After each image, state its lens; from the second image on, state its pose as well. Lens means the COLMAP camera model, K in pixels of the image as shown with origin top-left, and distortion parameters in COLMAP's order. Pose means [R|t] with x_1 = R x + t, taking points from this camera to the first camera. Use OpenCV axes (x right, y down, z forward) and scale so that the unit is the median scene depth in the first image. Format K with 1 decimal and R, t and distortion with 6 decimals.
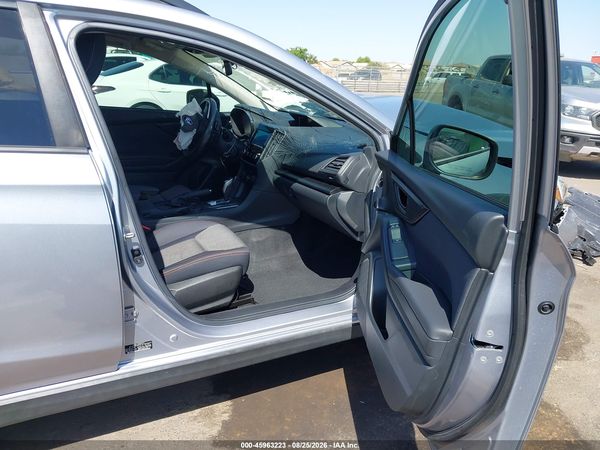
lens RADIAL K [[475.8, 0, 299.3], [0, 475.8, 230.7], [0, 0, 1]] dist [0.003985, -0.016702]
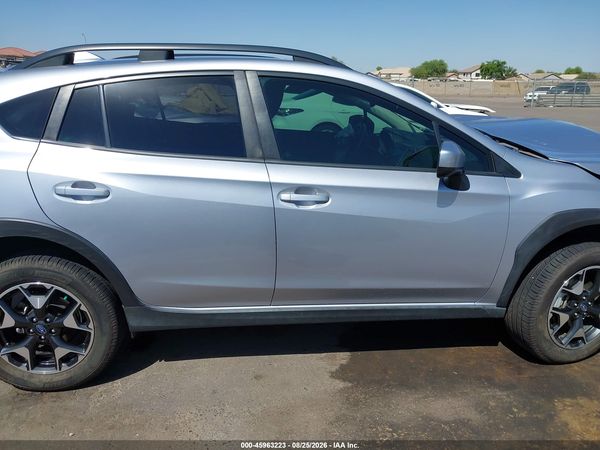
lens RADIAL K [[475.8, 0, 296.4], [0, 475.8, 225.0], [0, 0, 1]] dist [0.003985, -0.016702]
pose [[0.927999, 0.073504, -0.365259, 0.230014], [-0.089674, 0.995592, -0.027480, 0.072968], [0.361629, 0.058256, 0.930500, -0.396158]]
